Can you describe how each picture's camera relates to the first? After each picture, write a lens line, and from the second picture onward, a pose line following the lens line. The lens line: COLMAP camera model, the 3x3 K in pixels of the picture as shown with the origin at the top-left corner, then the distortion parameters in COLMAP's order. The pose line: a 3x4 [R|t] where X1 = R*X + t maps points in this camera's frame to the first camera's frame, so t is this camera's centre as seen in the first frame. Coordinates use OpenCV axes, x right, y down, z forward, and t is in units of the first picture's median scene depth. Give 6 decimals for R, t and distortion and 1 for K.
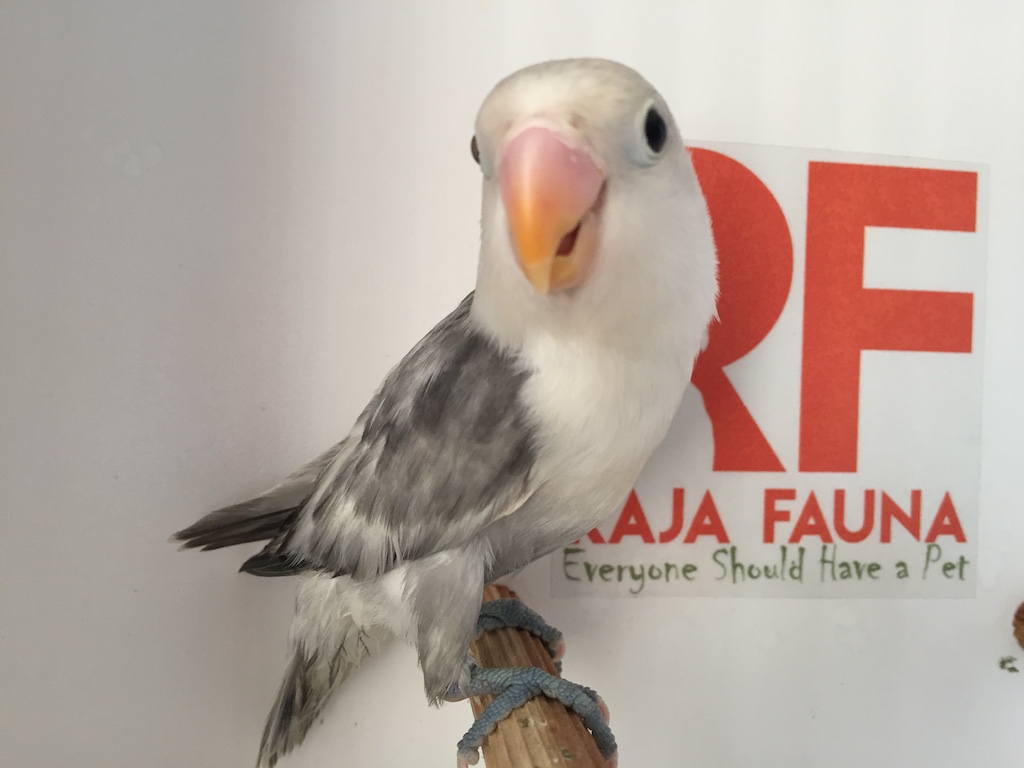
lens RADIAL K [[914.4, 0, 512.0], [0, 914.4, 384.0], [0, 0, 1]] dist [0.093747, -0.179332]
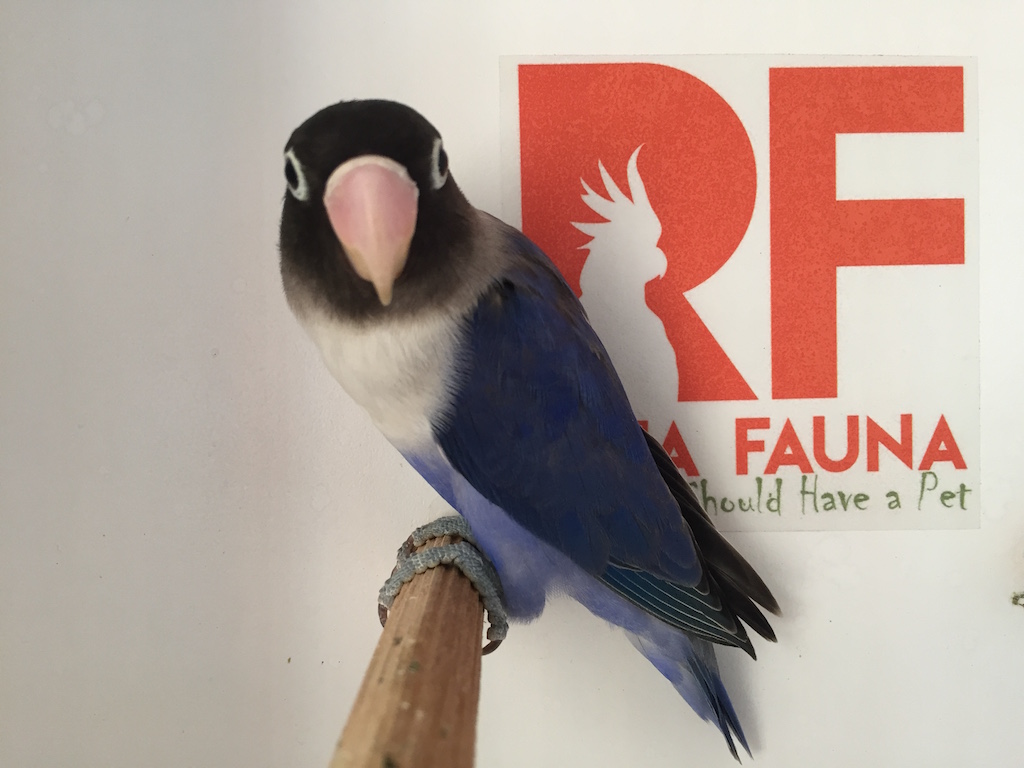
lens RADIAL K [[914.4, 0, 512.0], [0, 914.4, 384.0], [0, 0, 1]] dist [0.093747, -0.179332]
pose [[0.991218, -0.043456, -0.124896, 0.164886], [0.046200, 0.998748, 0.019160, 0.049209], [0.123907, -0.024762, 0.991985, 0.027763]]
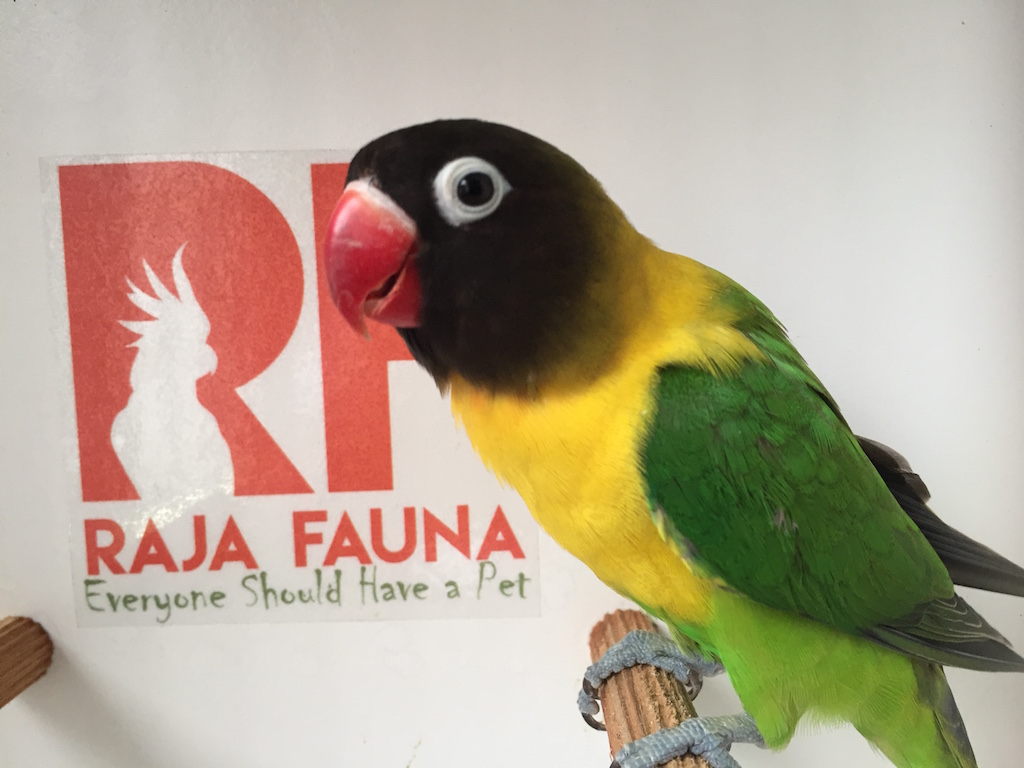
lens RADIAL K [[914.4, 0, 512.0], [0, 914.4, 384.0], [0, 0, 1]] dist [0.093747, -0.179332]
pose [[0.983728, -0.048050, -0.173121, 0.670347], [0.058757, 0.996629, 0.057262, -0.060530], [0.169785, -0.066502, 0.983235, 0.101333]]
